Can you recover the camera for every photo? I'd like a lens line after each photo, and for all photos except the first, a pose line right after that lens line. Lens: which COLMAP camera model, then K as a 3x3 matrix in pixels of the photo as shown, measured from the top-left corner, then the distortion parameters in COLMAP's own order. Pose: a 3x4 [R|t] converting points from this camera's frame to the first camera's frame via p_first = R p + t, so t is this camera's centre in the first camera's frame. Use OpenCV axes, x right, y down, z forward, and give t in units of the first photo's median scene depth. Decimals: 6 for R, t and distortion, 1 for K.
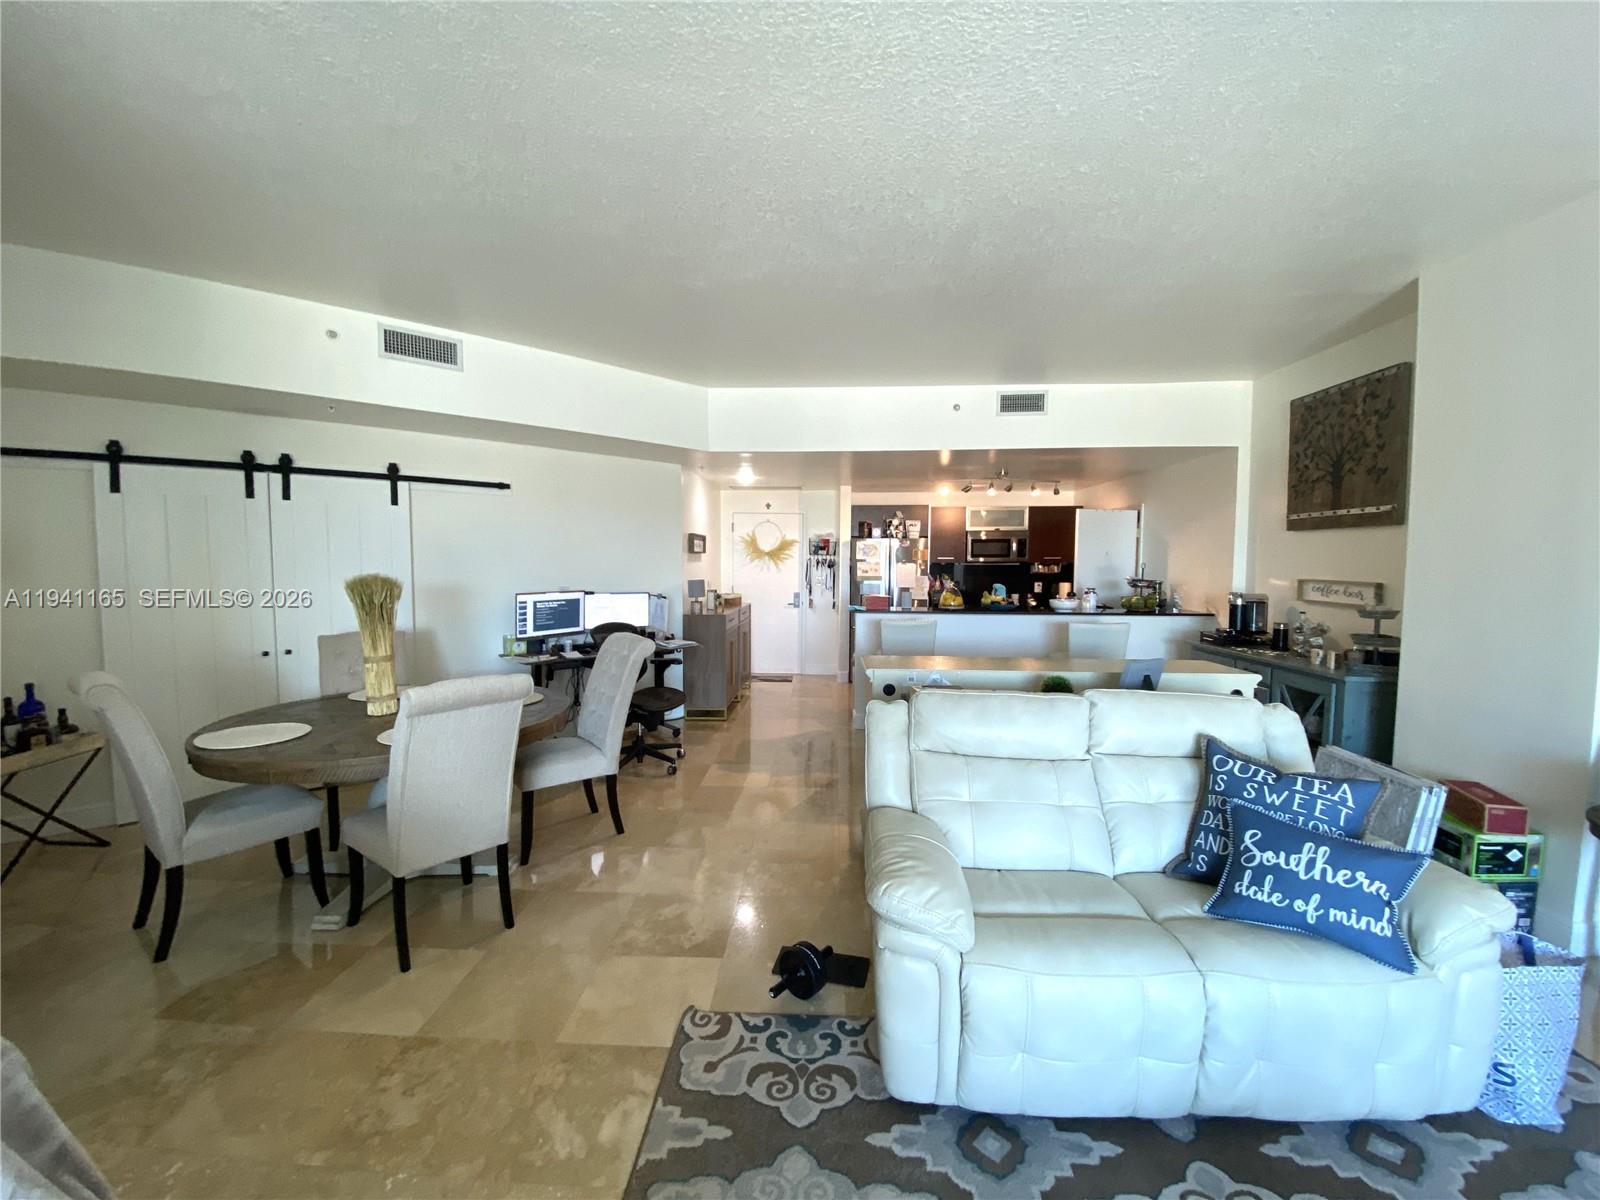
lens RADIAL K [[644.1, 0, 792.4], [0, 644.1, 598.7], [0, 0, 1]] dist [0.004574, -0.011889]
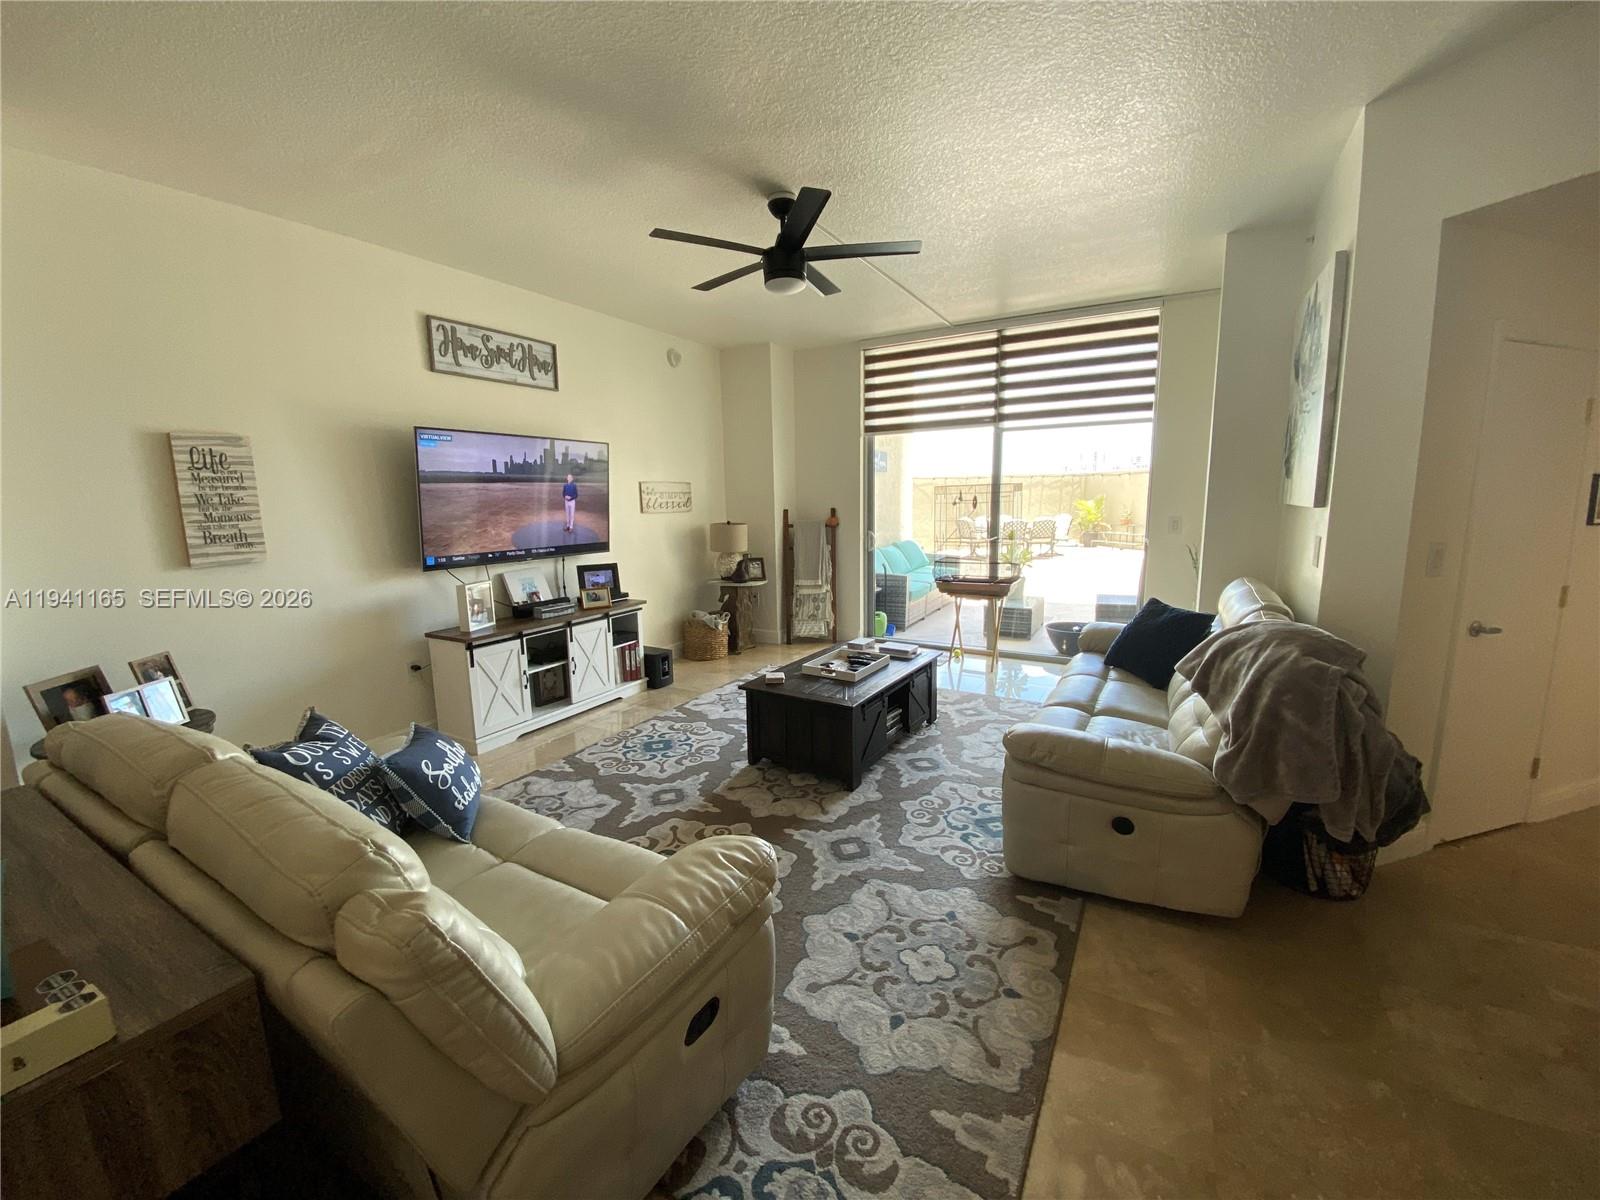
lens RADIAL K [[644.1, 0, 798.1], [0, 644.1, 593.0], [0, 0, 1]] dist [0.004574, -0.011889]
pose [[-0.894412, -0.053566, 0.444024, -0.270884], [0.042875, 0.977960, 0.204342, -0.092764], [-0.445184, 0.201804, -0.872403, 1.603535]]
